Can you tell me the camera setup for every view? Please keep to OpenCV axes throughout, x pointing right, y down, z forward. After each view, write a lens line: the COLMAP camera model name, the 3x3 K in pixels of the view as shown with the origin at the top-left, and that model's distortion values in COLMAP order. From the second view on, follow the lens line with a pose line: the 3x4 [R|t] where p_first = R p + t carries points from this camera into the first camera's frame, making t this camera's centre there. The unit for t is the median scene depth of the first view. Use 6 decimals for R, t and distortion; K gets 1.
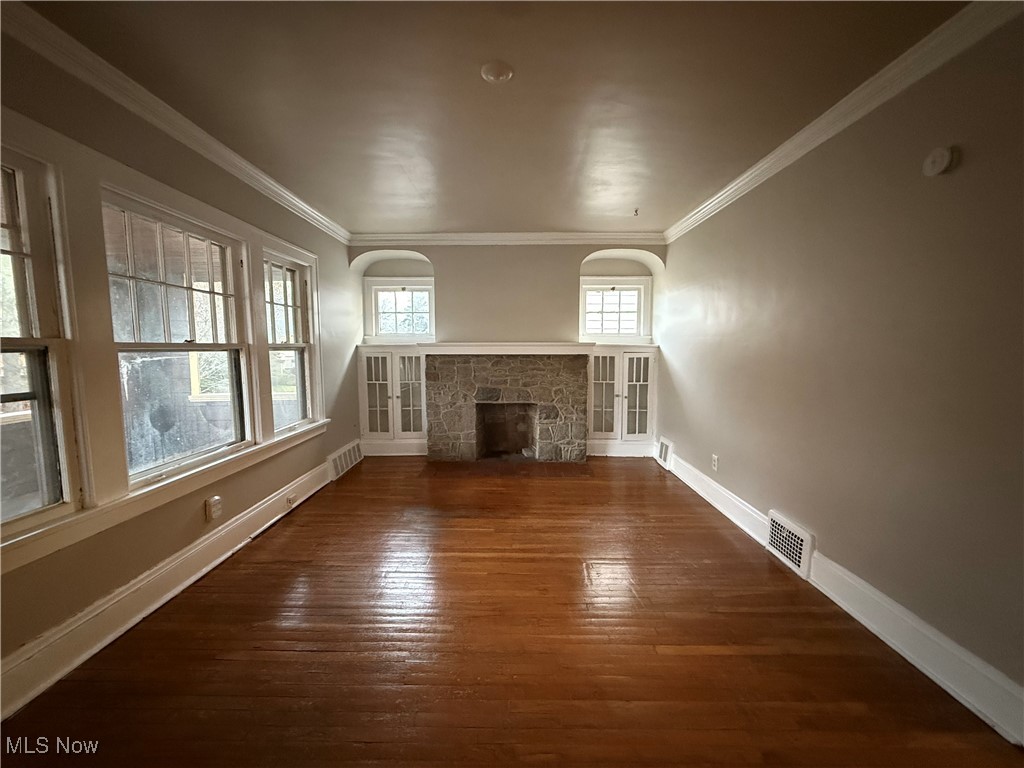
lens RADIAL K [[408.1, 0, 509.8], [0, 408.1, 384.1], [0, 0, 1]] dist [0.002025, 0.000623]
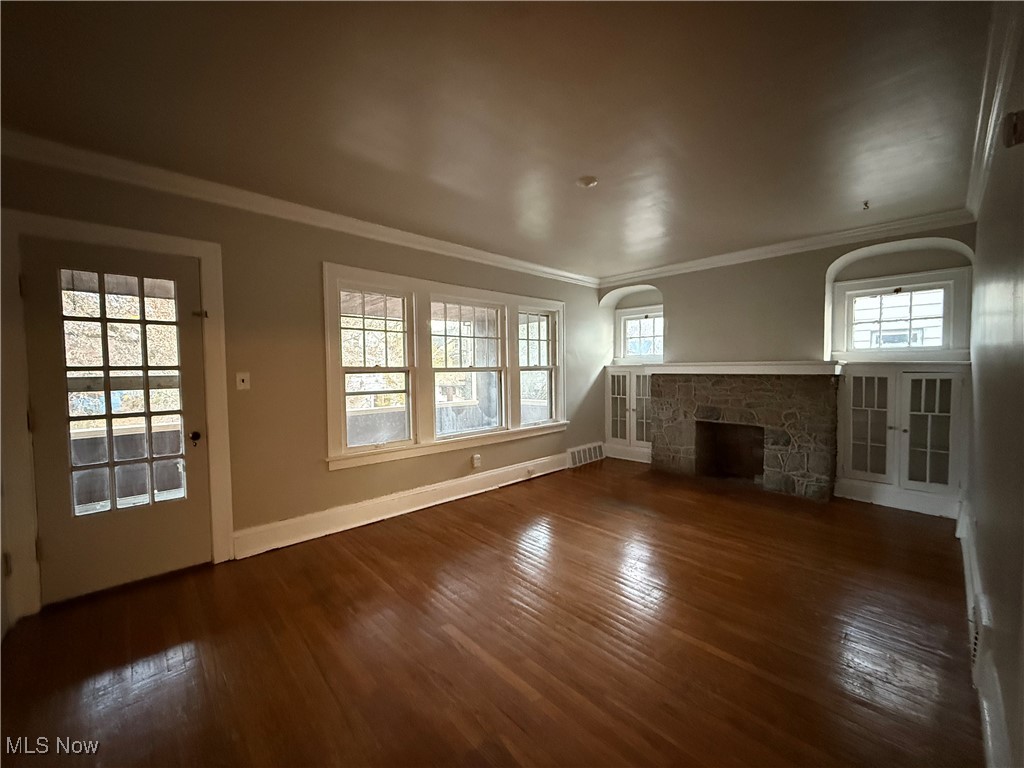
lens RADIAL K [[408.1, 0, 510.6], [0, 408.1, 385.0], [0, 0, 1]] dist [0.002025, 0.000623]
pose [[0.692871, 0.025913, -0.720596, 0.339671], [-0.055316, 0.998319, -0.017287, 0.000176], [0.718936, 0.051838, 0.693140, -0.066439]]
